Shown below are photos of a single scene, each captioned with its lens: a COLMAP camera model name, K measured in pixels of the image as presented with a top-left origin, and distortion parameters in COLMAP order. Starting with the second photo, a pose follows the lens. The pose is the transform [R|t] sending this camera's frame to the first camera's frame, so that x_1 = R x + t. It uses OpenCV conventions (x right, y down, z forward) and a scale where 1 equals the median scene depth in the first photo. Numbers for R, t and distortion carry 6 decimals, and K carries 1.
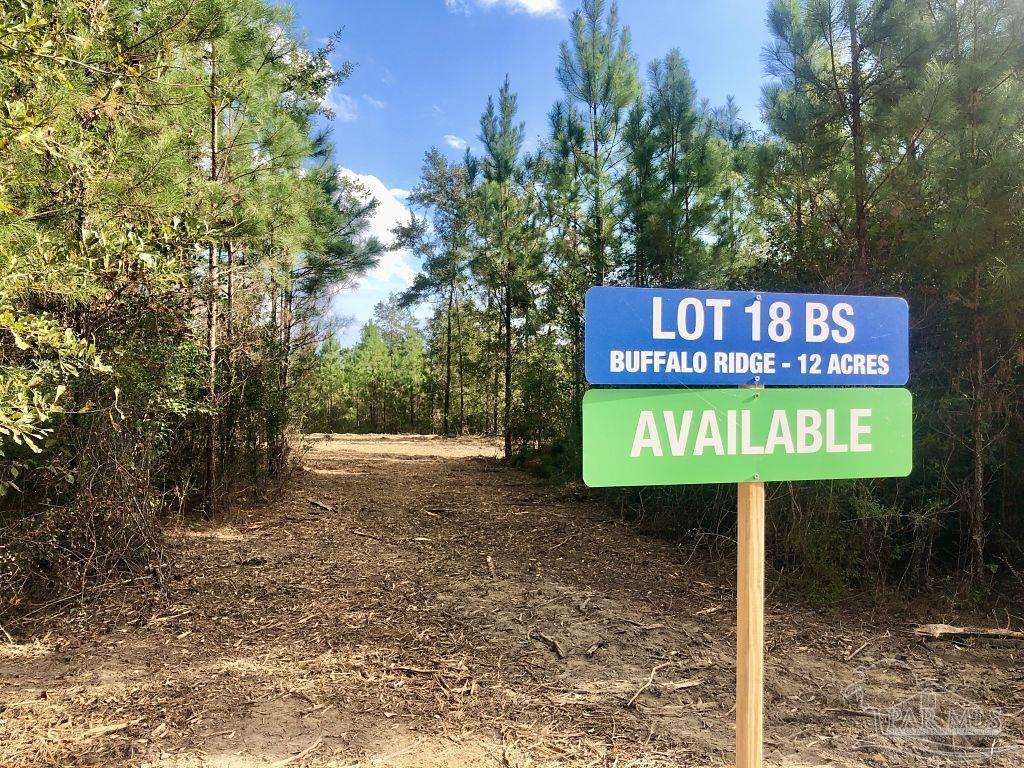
lens RADIAL K [[841.7, 0, 520.3], [0, 841.7, 383.4], [0, 0, 1]] dist [0.050611, -0.072483]
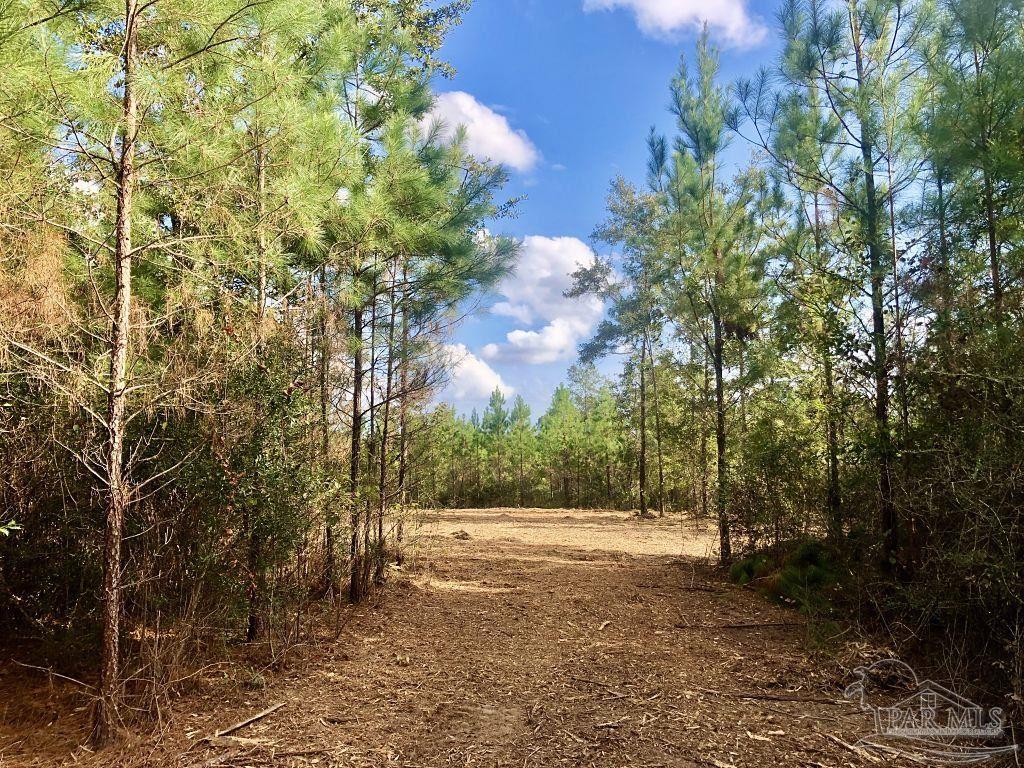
lens RADIAL K [[841.7, 0, 492.5], [0, 841.7, 367.2], [0, 0, 1]] dist [0.050611, -0.072483]
pose [[0.963011, -0.035050, -0.267171, -0.004547], [0.008421, 0.994934, -0.100174, -0.000959], [0.269329, 0.094219, 0.958428, 0.164592]]
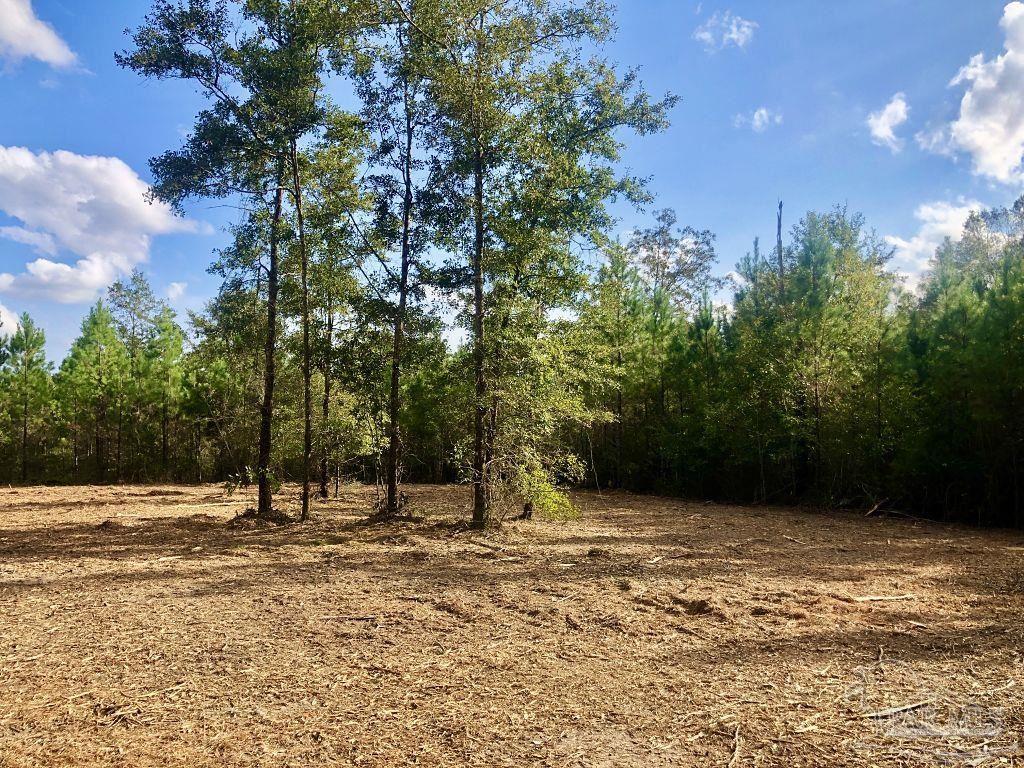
lens RADIAL K [[841.7, 0, 501.6], [0, 841.7, 376.4], [0, 0, 1]] dist [0.050611, -0.072483]
pose [[0.966875, 0.015491, 0.254780, -0.082619], [-0.006569, 0.999336, -0.035832, 0.005264], [-0.255166, 0.032971, 0.966335, 0.556685]]
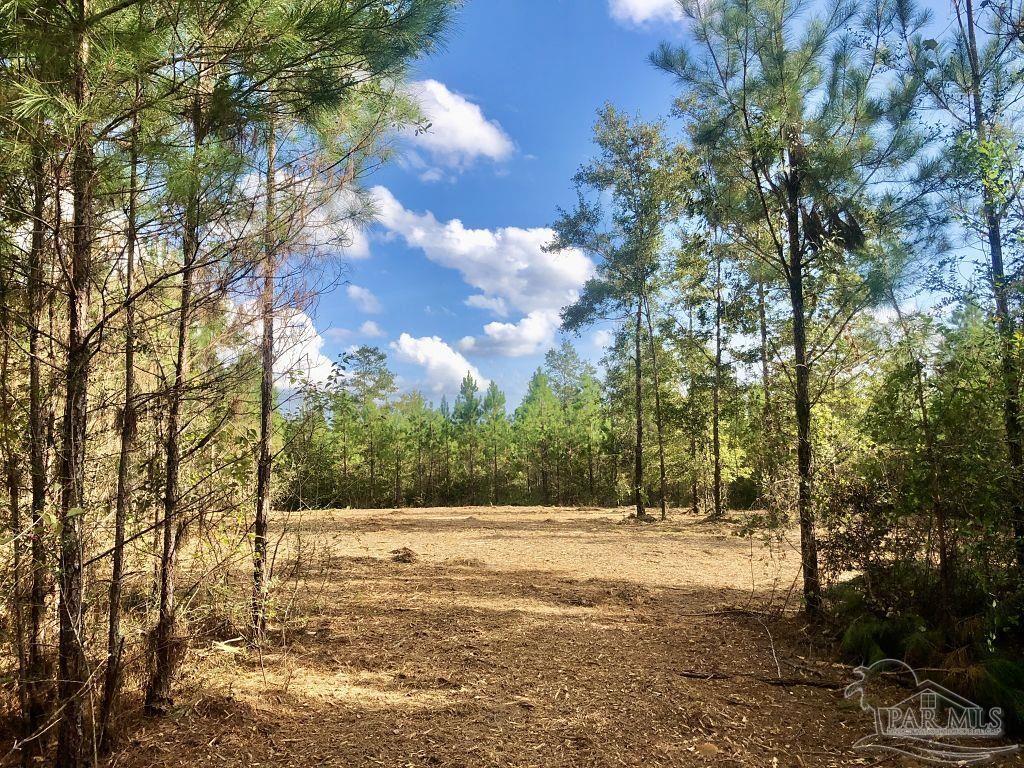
lens RADIAL K [[841.7, 0, 494.6], [0, 841.7, 376.0], [0, 0, 1]] dist [0.050611, -0.072483]
pose [[0.970286, -0.037529, -0.239031, -0.035296], [0.018433, 0.996492, -0.081633, 0.002027], [0.241256, 0.074801, 0.967574, 0.317277]]
